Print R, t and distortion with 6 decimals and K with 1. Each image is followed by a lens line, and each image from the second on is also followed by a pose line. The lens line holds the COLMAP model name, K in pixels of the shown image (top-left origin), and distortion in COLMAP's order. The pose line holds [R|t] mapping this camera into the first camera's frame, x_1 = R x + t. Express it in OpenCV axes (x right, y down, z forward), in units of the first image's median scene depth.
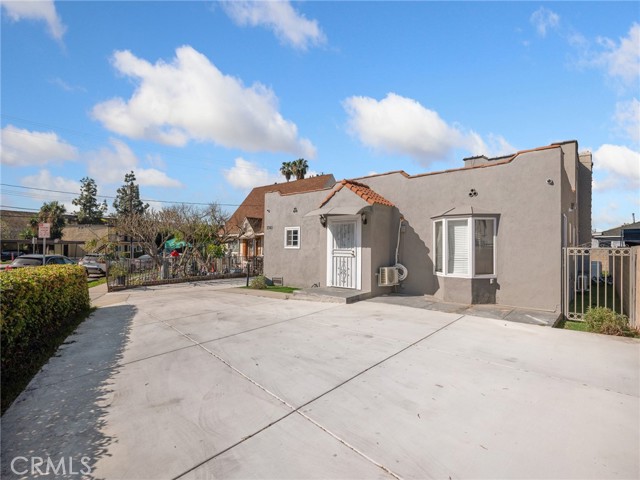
lens RADIAL K [[324.8, 0, 320.0], [0, 324.8, 240.0], [0, 0, 1]] dist [0.000567, 0.000041]
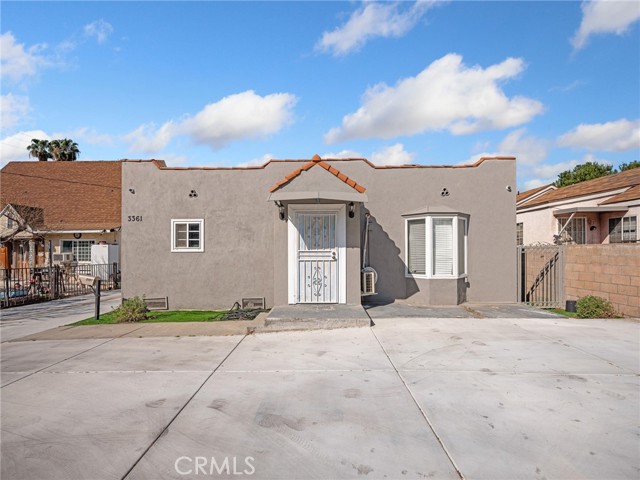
lens RADIAL K [[294.6, 0, 320.5], [0, 294.6, 250.6], [0, 0, 1]] dist [-0.001720, -0.000432]
pose [[0.766349, -0.006689, 0.642390, -0.345619], [-0.004185, 0.999873, 0.015404, 0.017924], [-0.642411, -0.014493, 0.766223, 0.484456]]
